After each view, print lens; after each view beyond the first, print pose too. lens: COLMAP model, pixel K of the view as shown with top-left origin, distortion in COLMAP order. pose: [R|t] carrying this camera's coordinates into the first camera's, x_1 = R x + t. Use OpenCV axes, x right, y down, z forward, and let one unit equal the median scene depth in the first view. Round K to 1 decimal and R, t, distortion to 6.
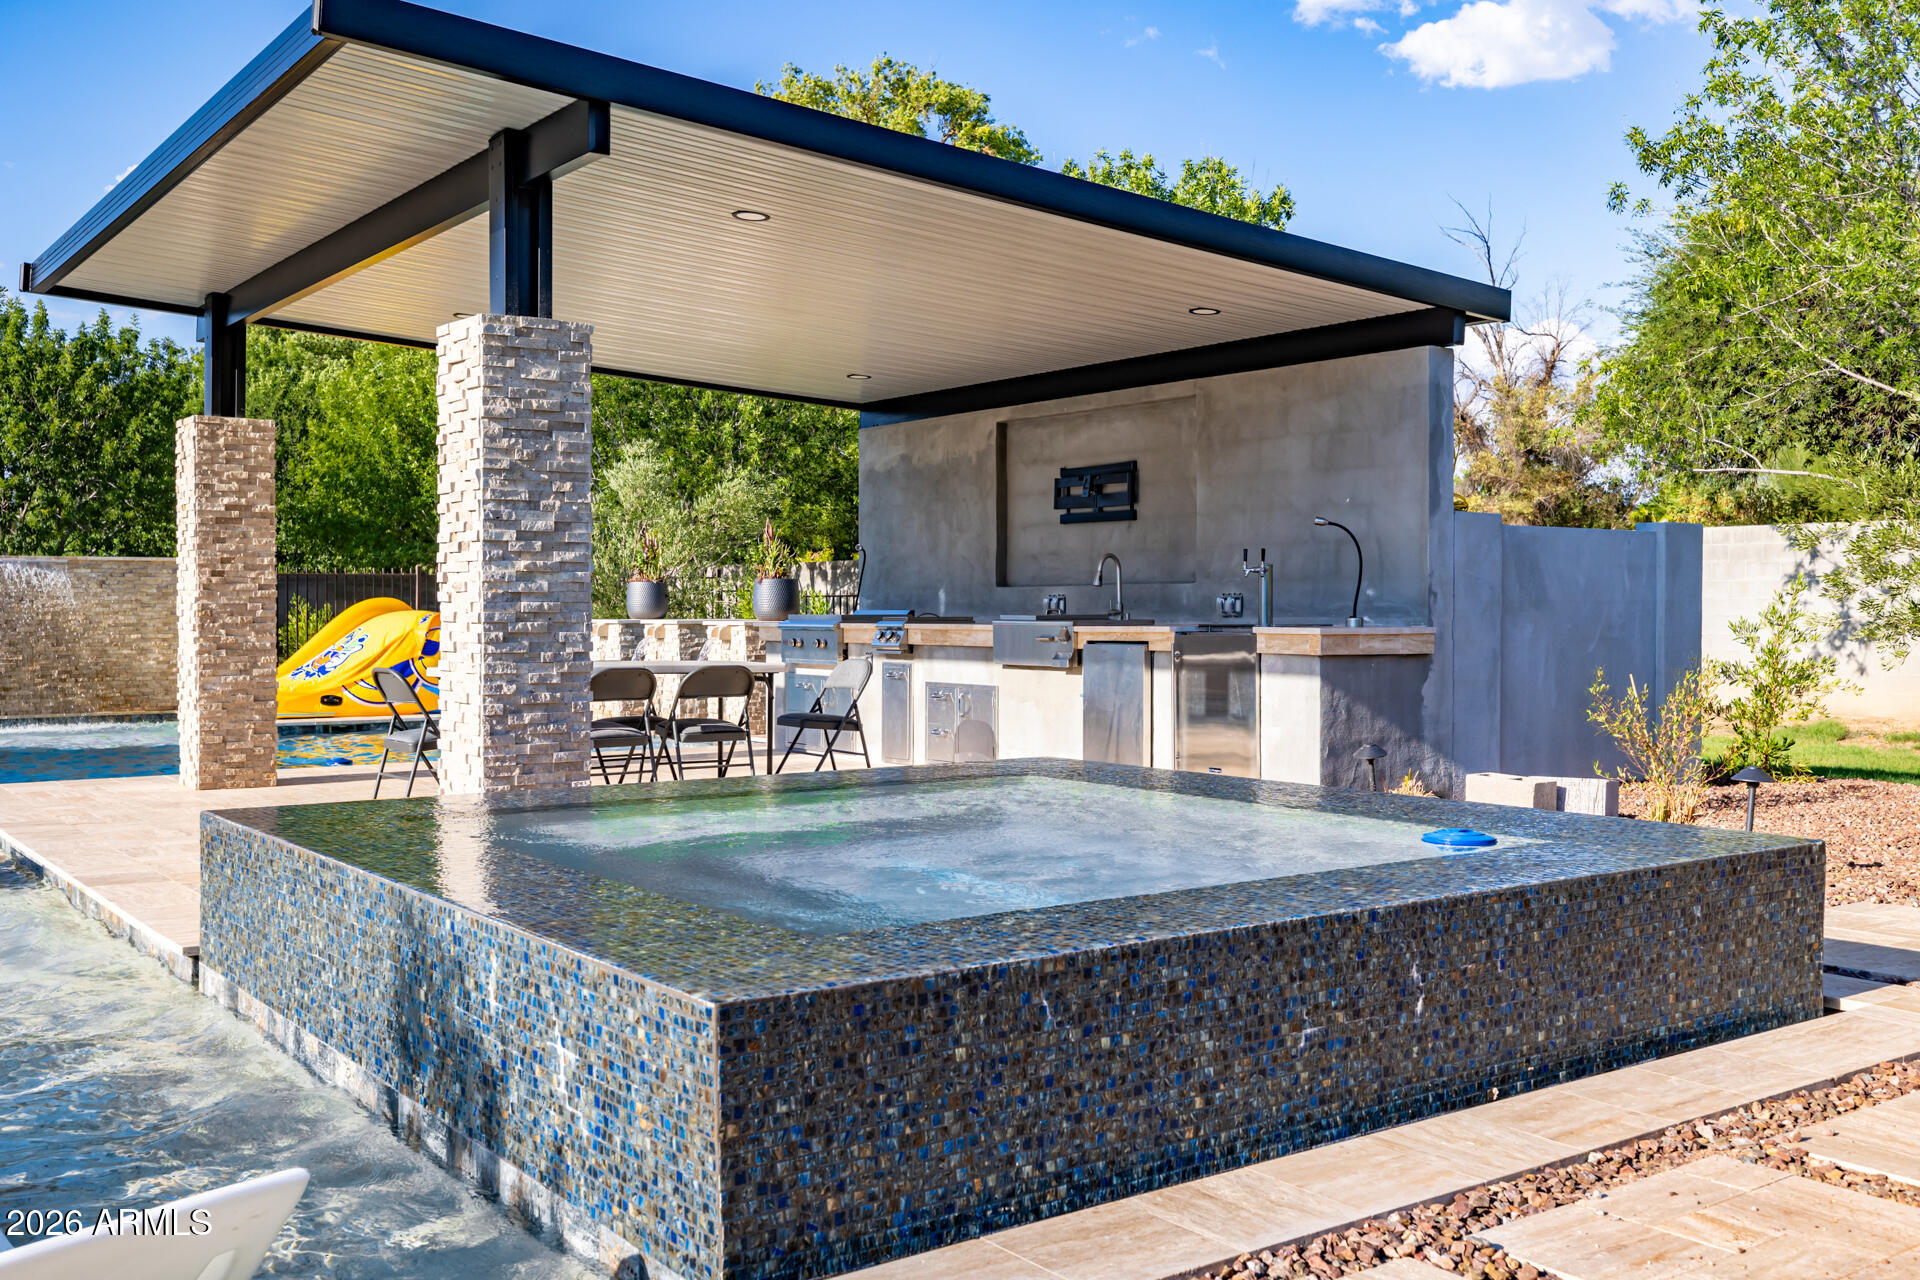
lens RADIAL K [[1795.1, 0, 951.8], [0, 1795.1, 629.6], [0, 0, 1]] dist [-0.001224, 0.009378]
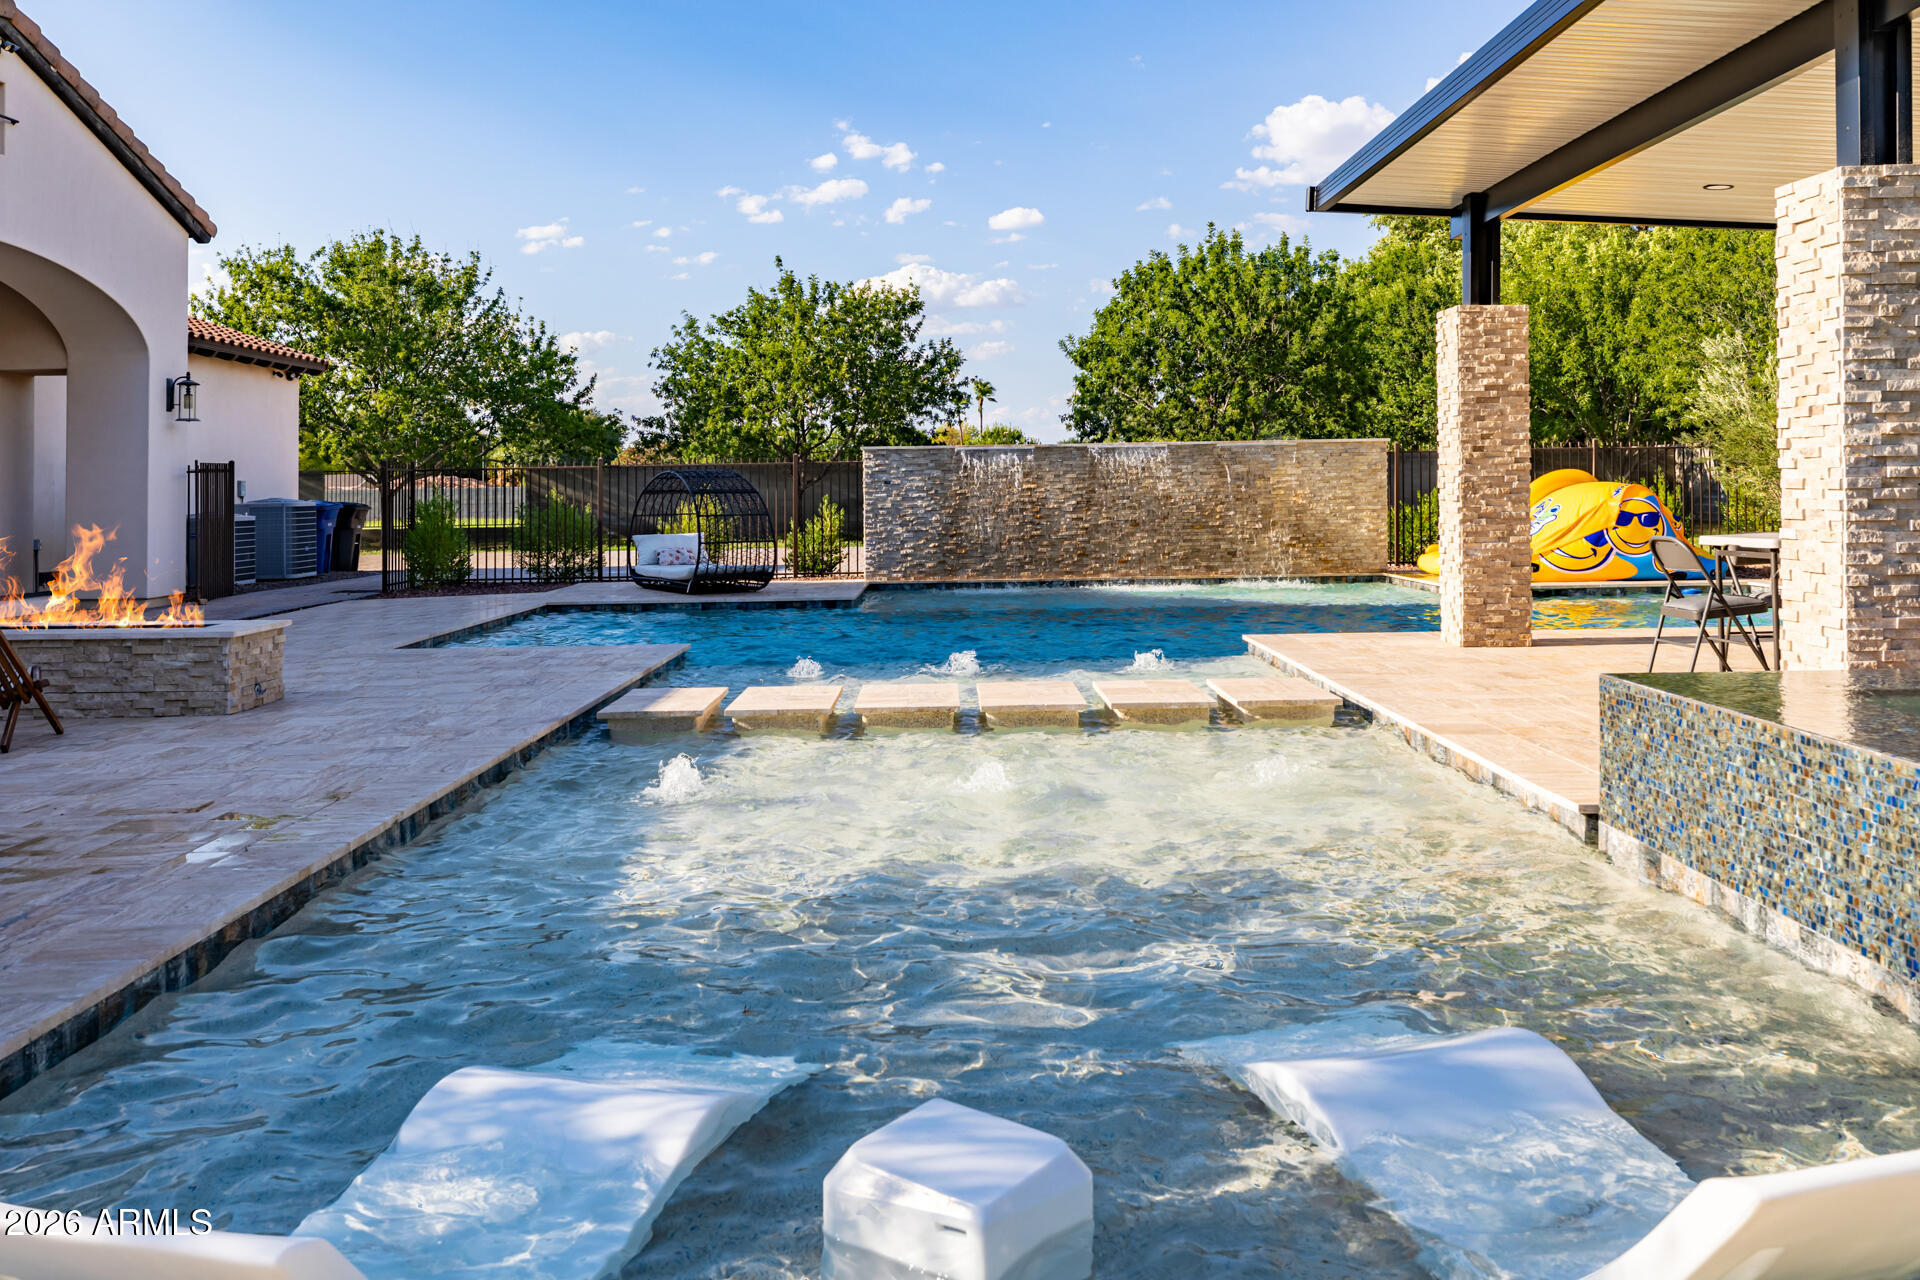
lens RADIAL K [[1624.5, 0, 951.0], [0, 1624.5, 500.0], [0, 0, 1]] dist [-0.001300, 0.009583]
pose [[0.809790, -0.008801, -0.586653, -0.135100], [0.008393, 0.999959, -0.003417, 0.000820], [0.586659, -0.002157, 0.809831, 0.020690]]
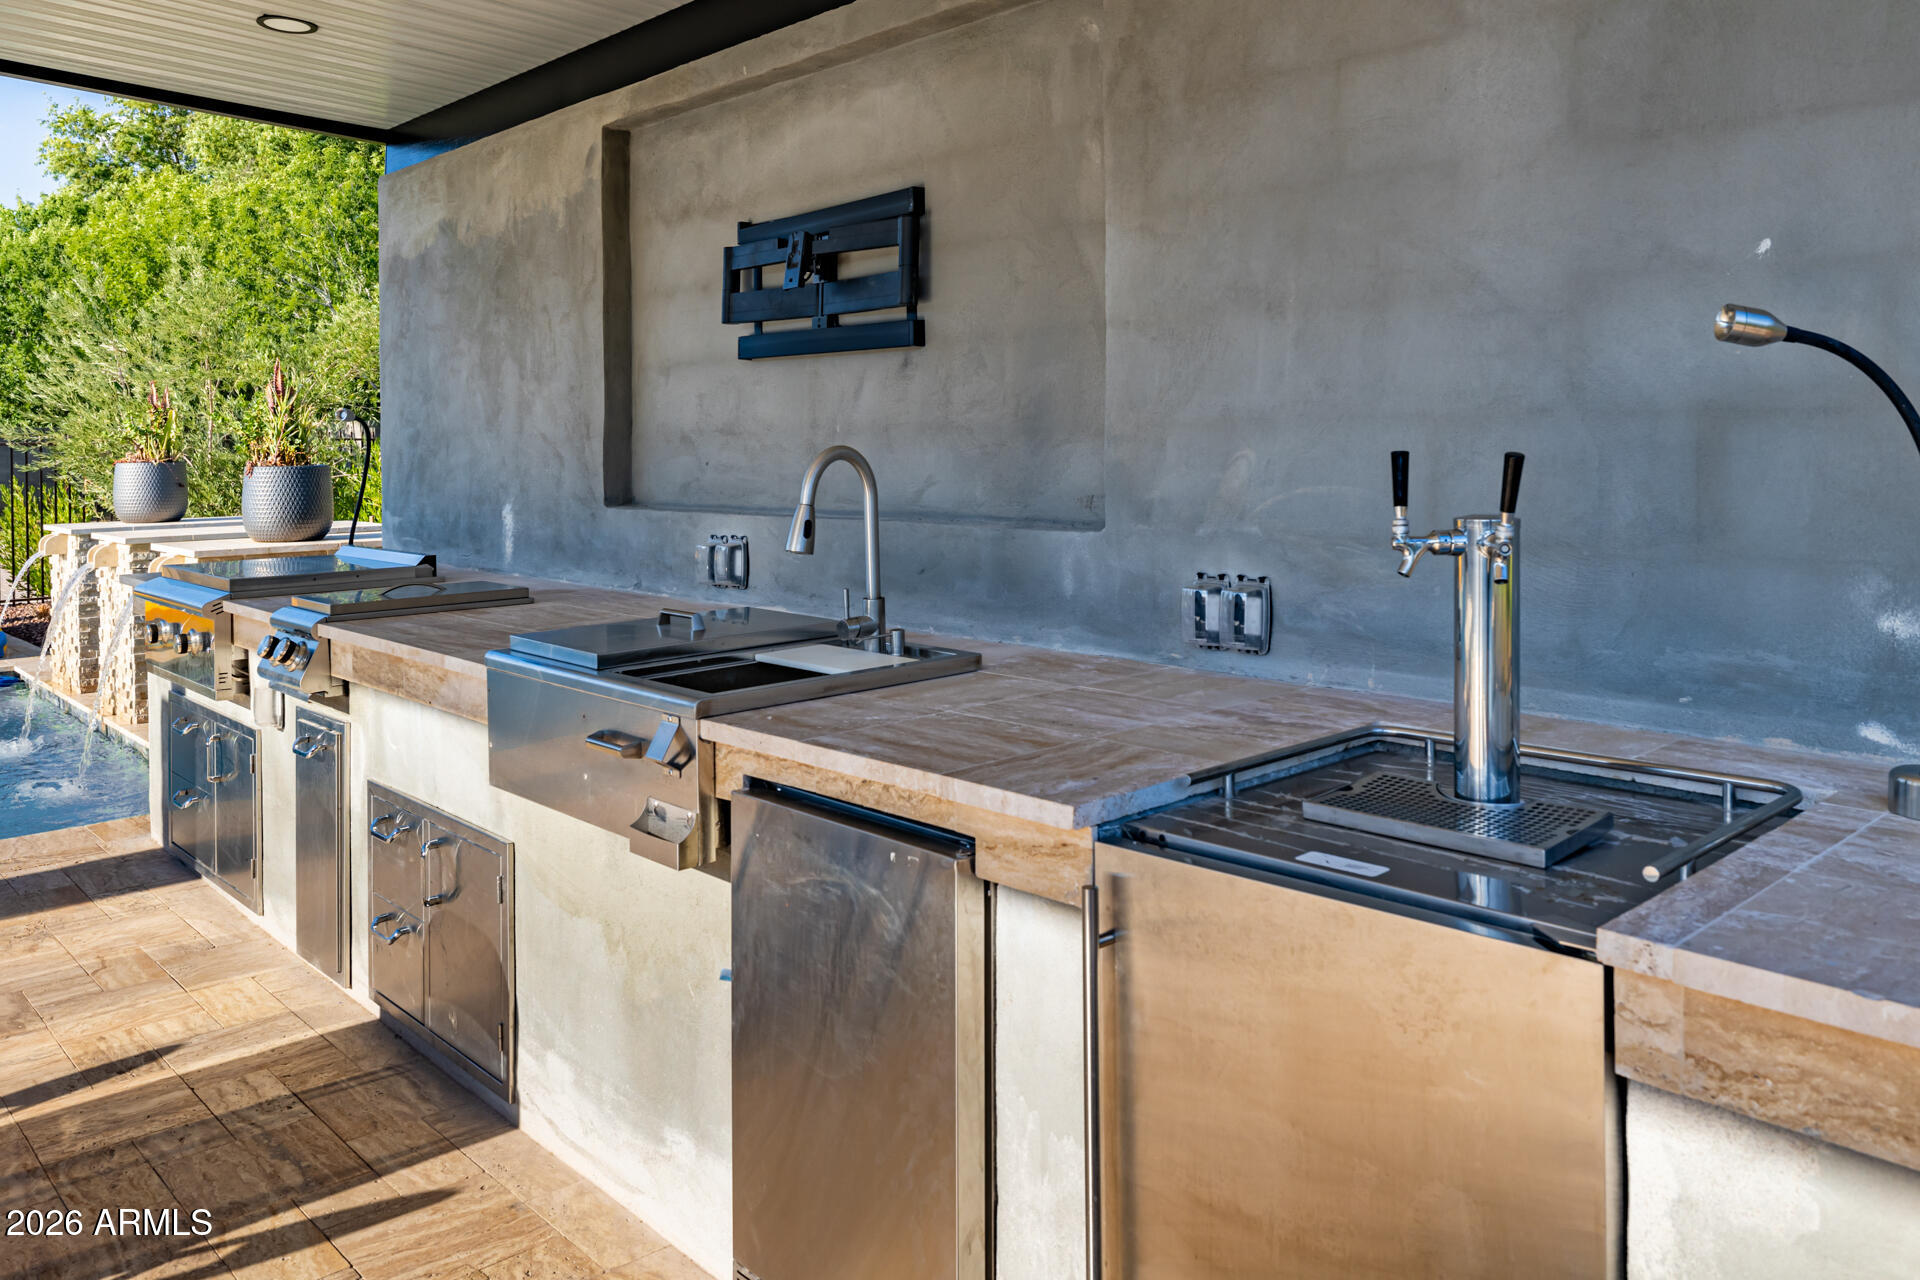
lens RADIAL K [[1436.9, 0, 952.3], [0, 1436.9, 436.7], [0, 0, 1]] dist [-0.009189, -0.001656]
pose [[0.992975, -0.008374, 0.118025, 0.120753], [0.010171, 0.999841, -0.014632, -0.062425], [-0.117884, 0.015729, 0.992903, 1.160175]]
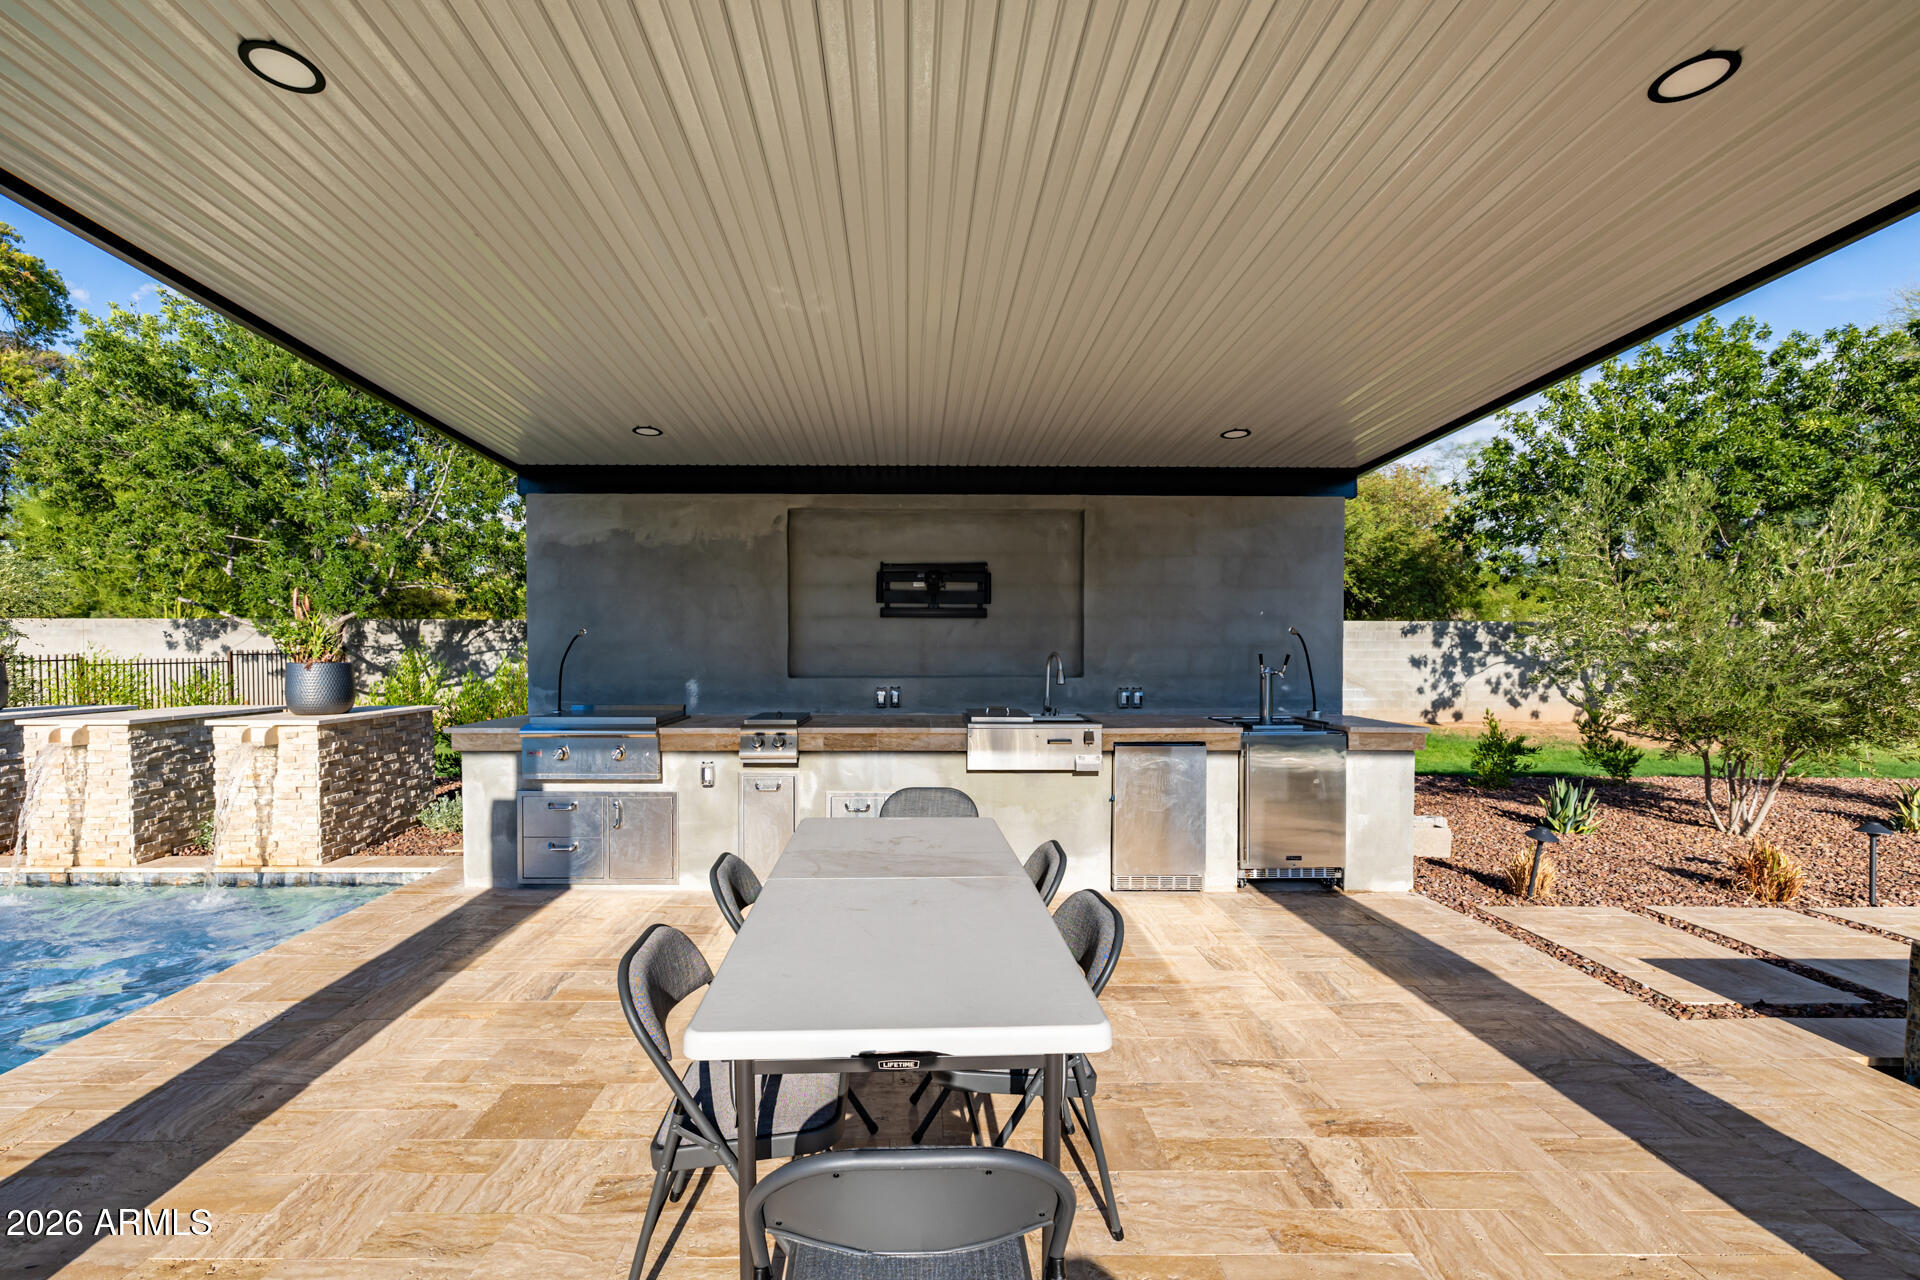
lens RADIAL K [[833.2, 0, 921.7], [0, 833.2, 672.3], [0, 0, 1]] dist [0.001897, 0.000267]
pose [[0.581539, -0.022374, 0.813211, -0.540297], [0.008290, 0.999733, 0.021577, -0.065119], [-0.813476, -0.005807, 0.581569, 1.218575]]
